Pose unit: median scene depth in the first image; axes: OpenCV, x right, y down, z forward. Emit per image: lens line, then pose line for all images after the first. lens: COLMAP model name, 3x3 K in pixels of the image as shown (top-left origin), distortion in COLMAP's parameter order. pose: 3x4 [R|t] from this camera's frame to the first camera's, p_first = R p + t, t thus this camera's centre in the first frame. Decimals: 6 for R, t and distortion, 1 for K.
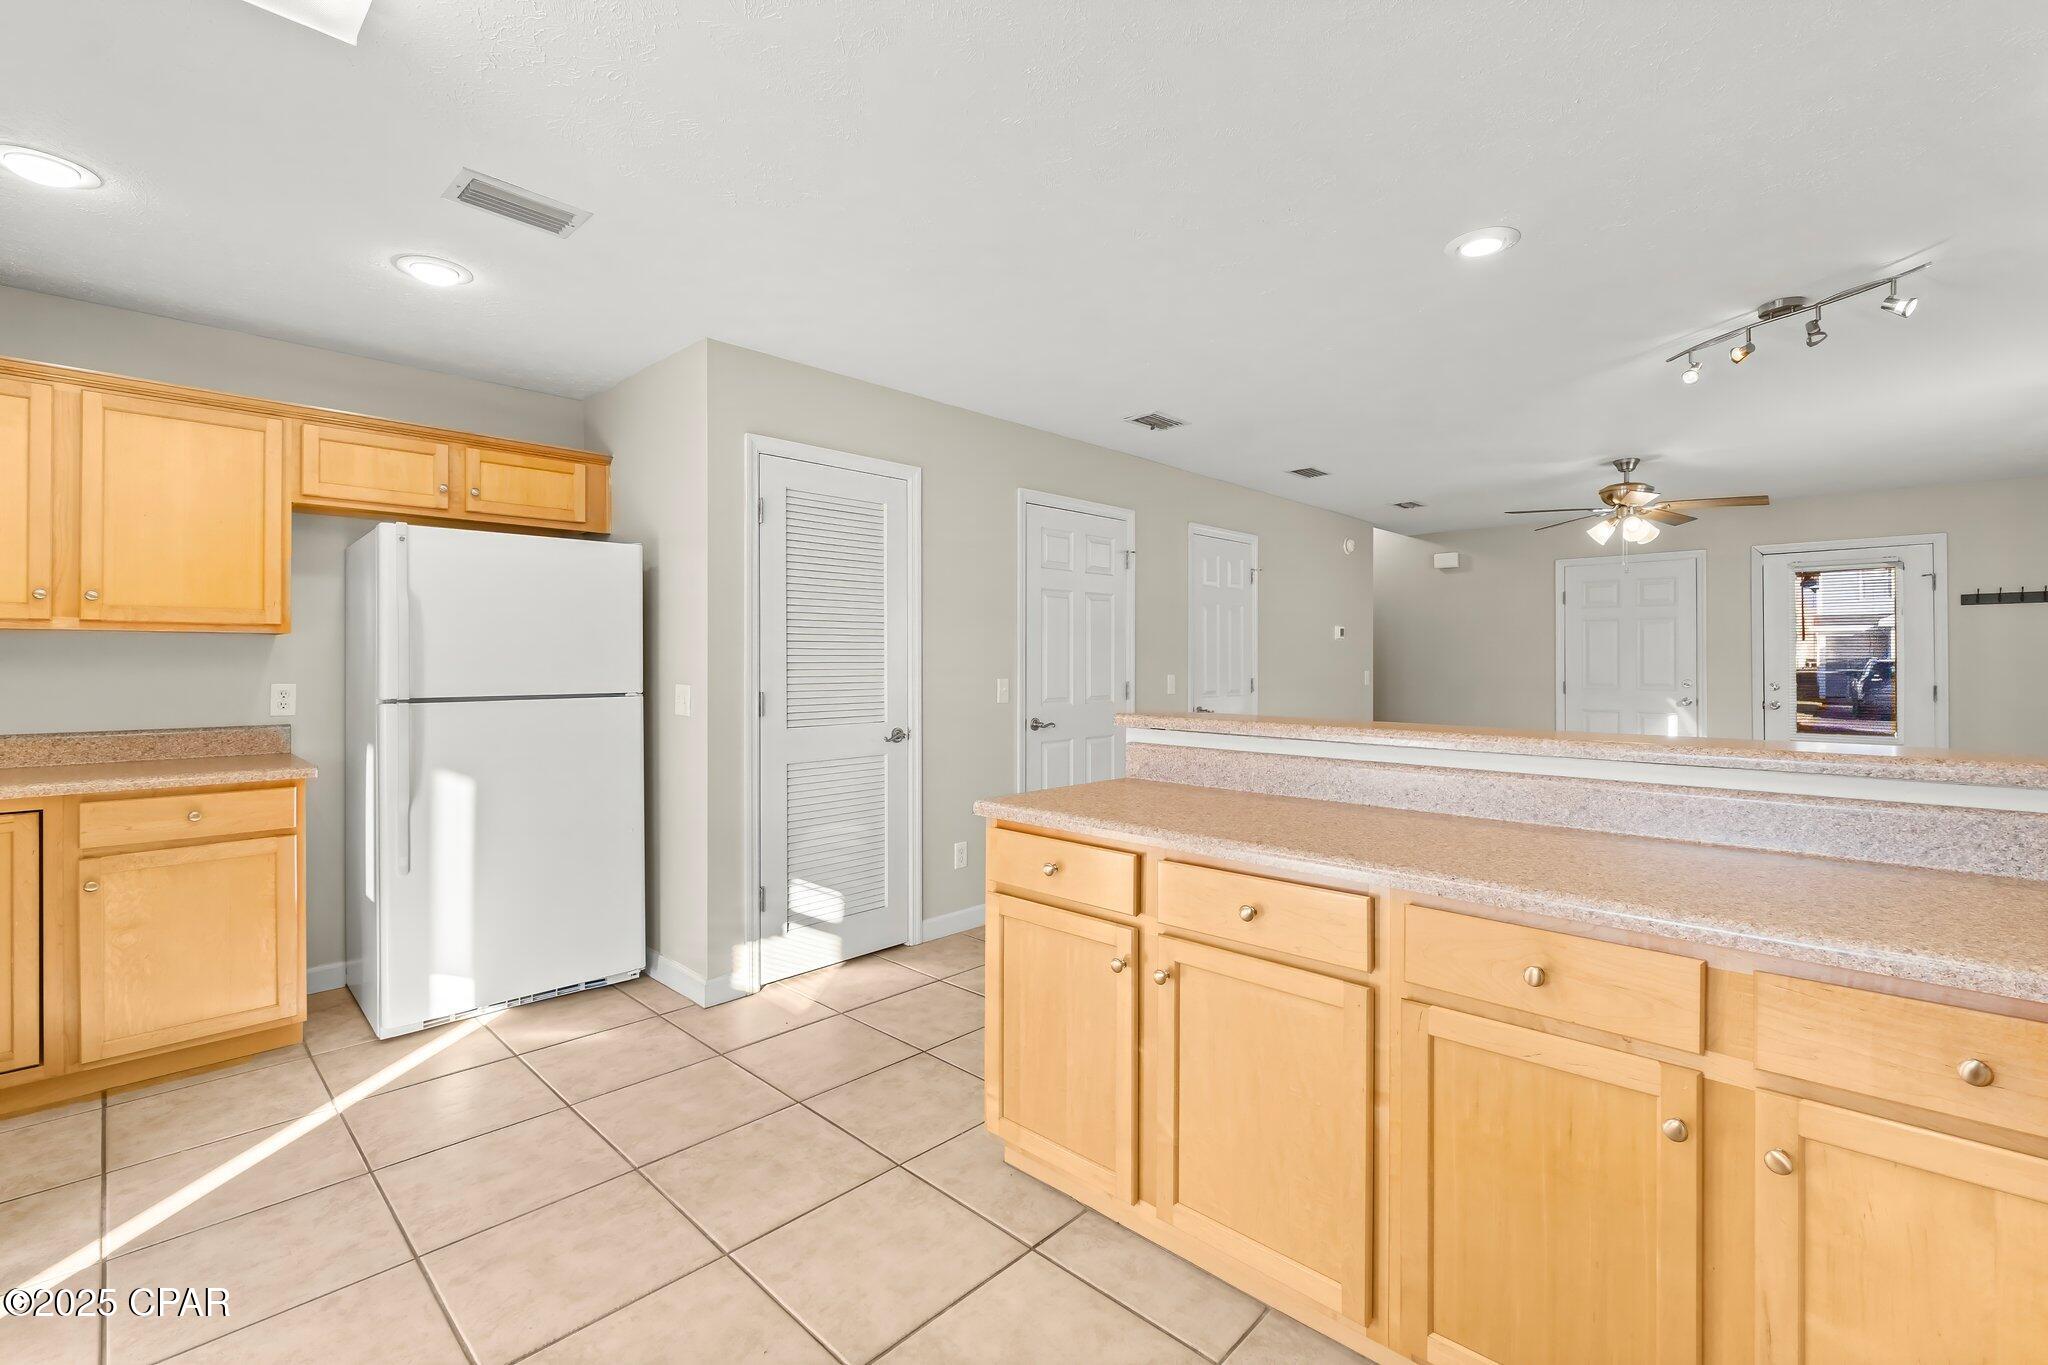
lens RADIAL K [[891.7, 0, 1041.7], [0, 891.7, 660.6], [0, 0, 1]] dist [-0.005708, -0.000291]
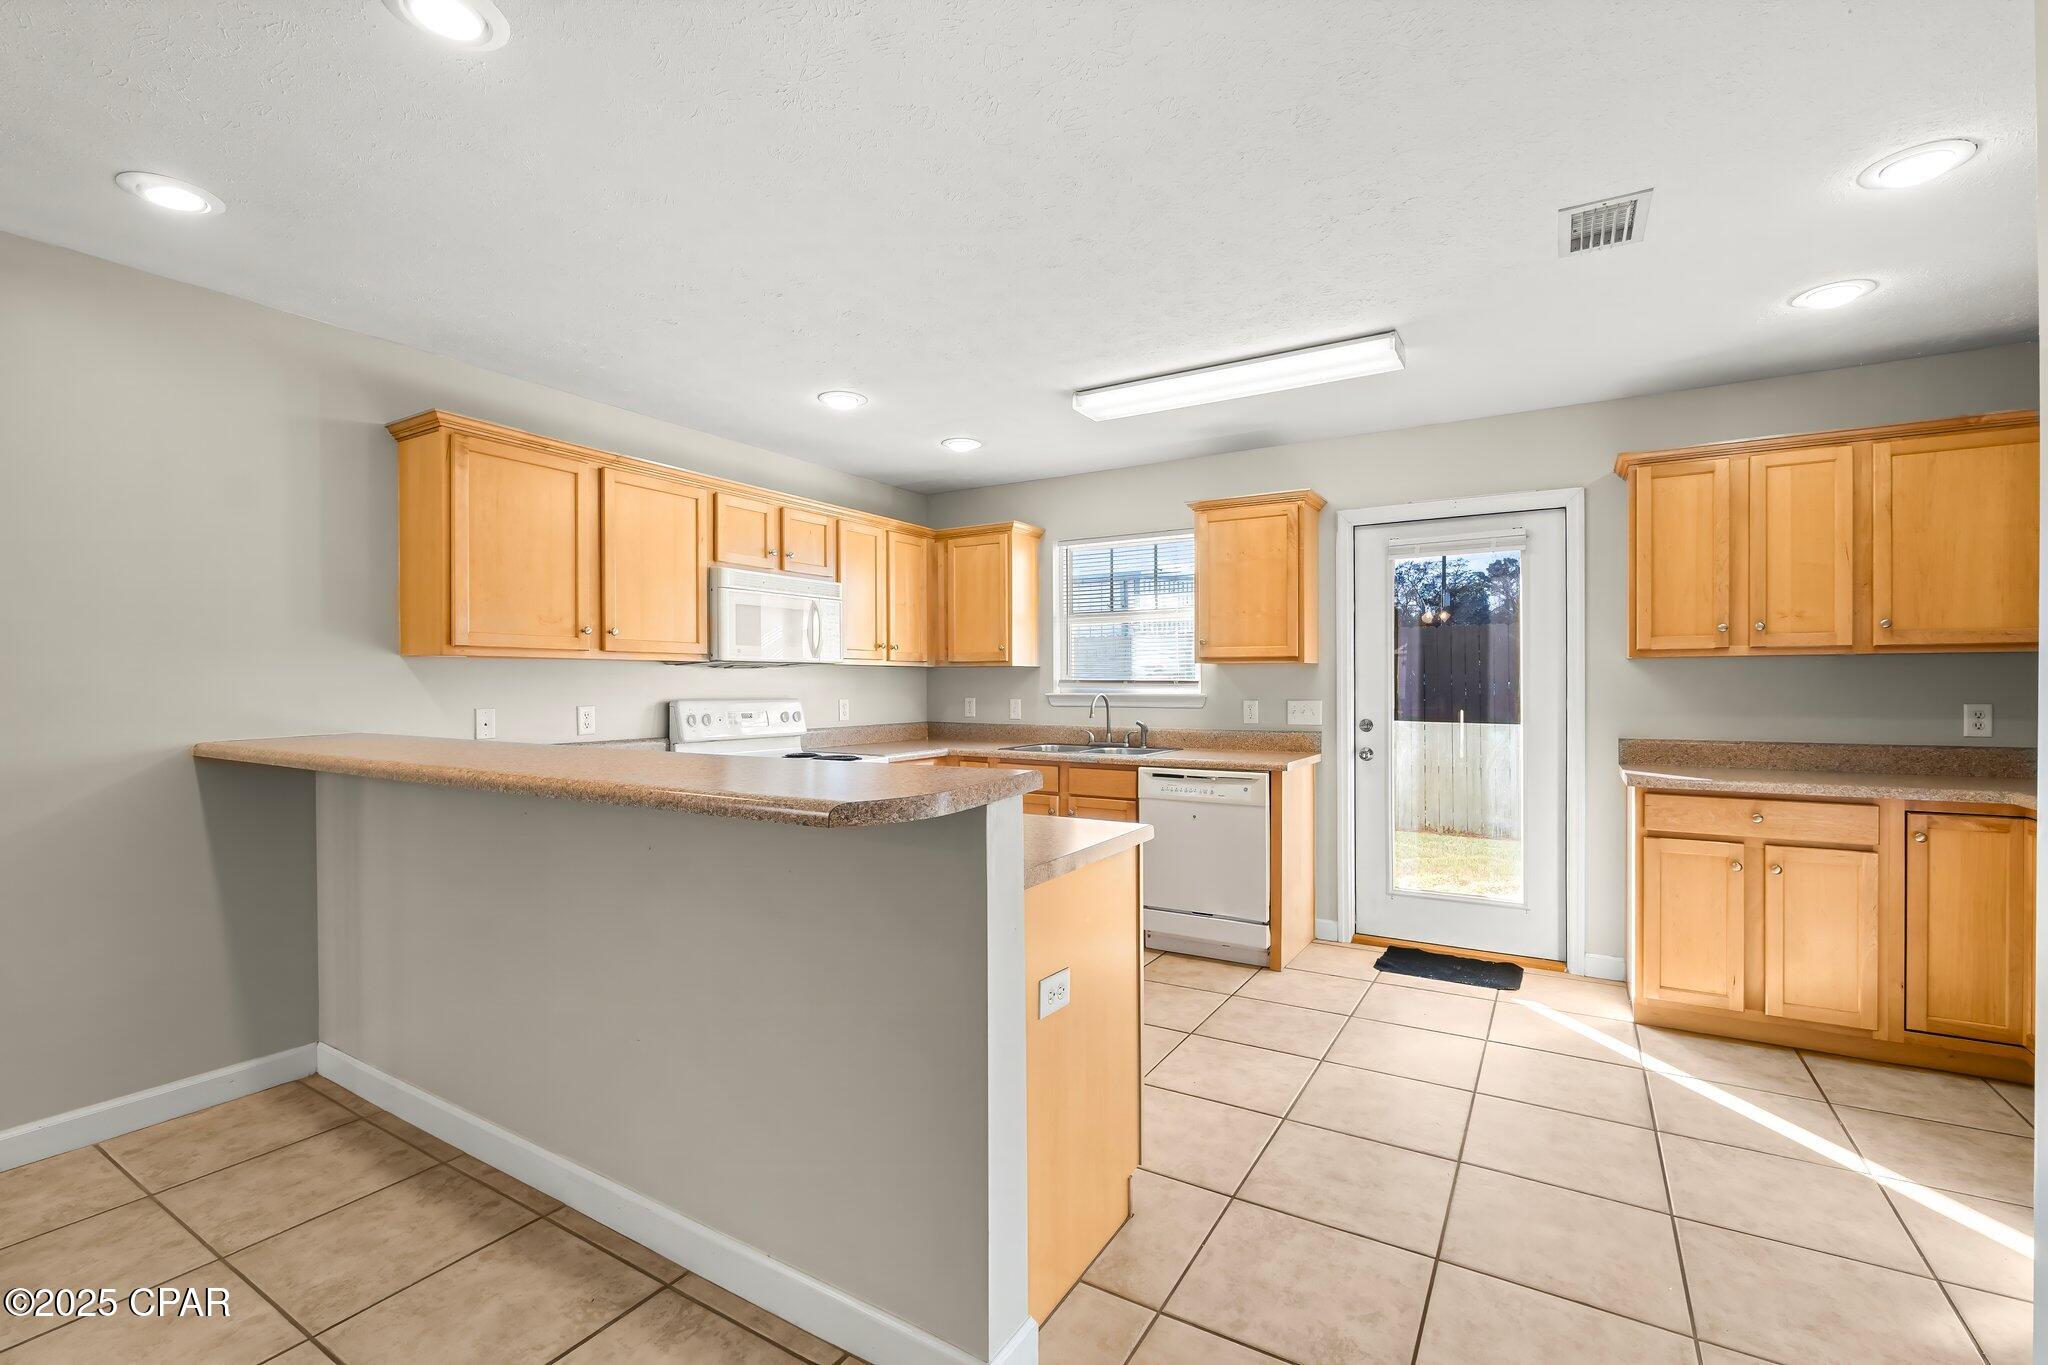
lens RADIAL K [[892.7, 0, 1024.0], [0, 892.7, 682.5], [0, 0, 1]] dist [-0.009208, -0.000114]
pose [[-0.979554, 0.003220, -0.201157, 0.107082], [0.003590, 0.999992, -0.001476, 0.000219], [0.201151, -0.002168, -0.979558, 0.789420]]
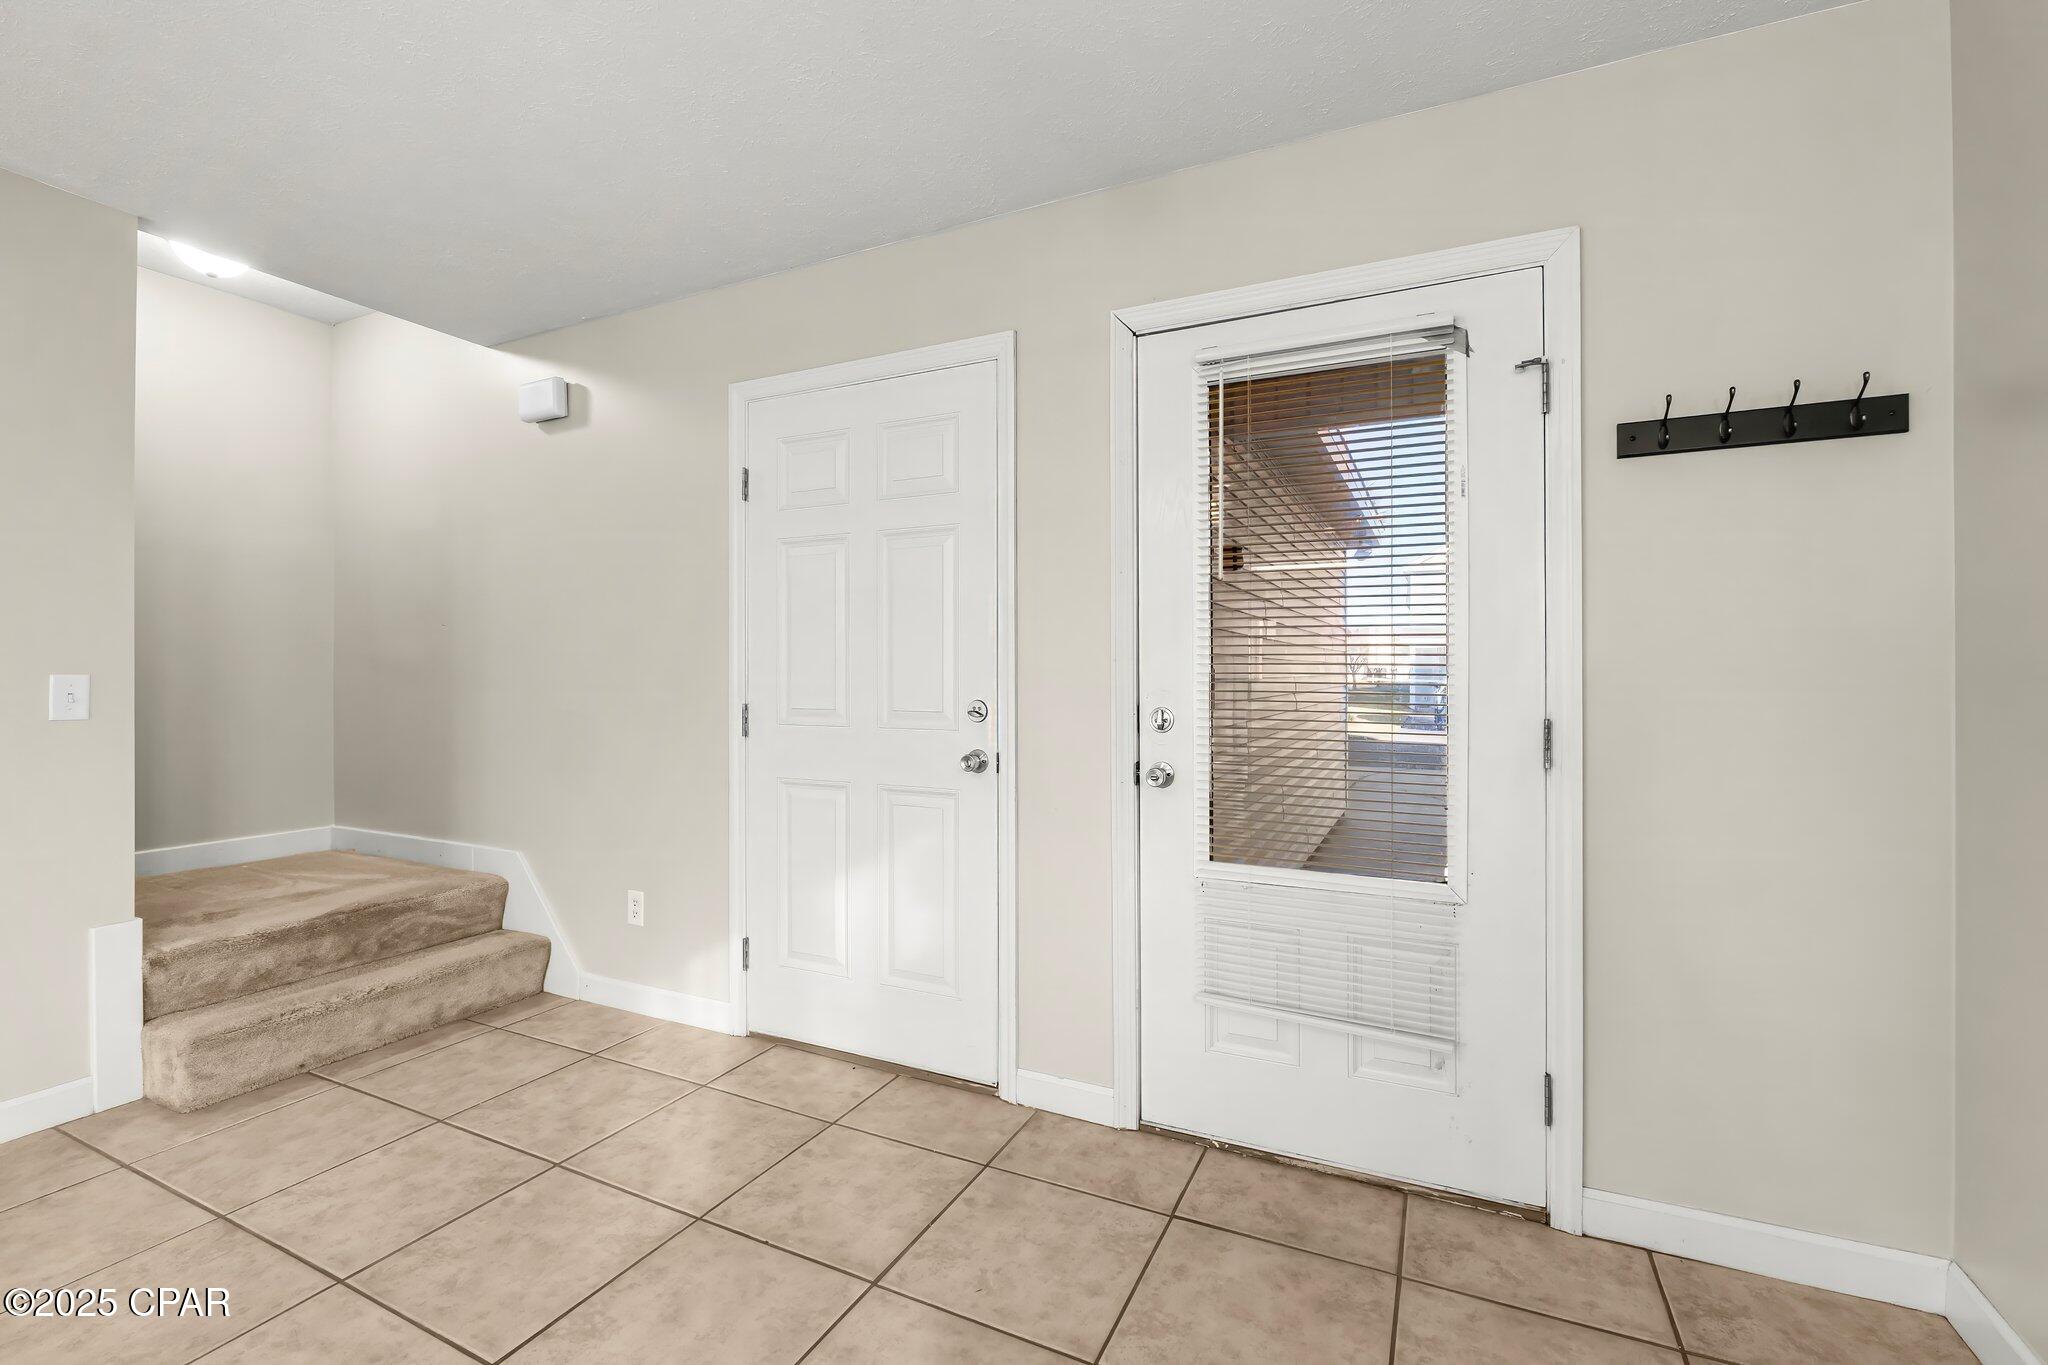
lens RADIAL K [[880.9, 0, 1025.7], [0, 880.9, 674.4], [0, 0, 1]] dist [-0.009814, -0.000049]
pose [[0.954859, 0.003060, 0.297043, 0.830070], [-0.002798, 0.999995, -0.001308, 0.014902], [-0.297045, 0.000418, 0.954863, 0.851110]]
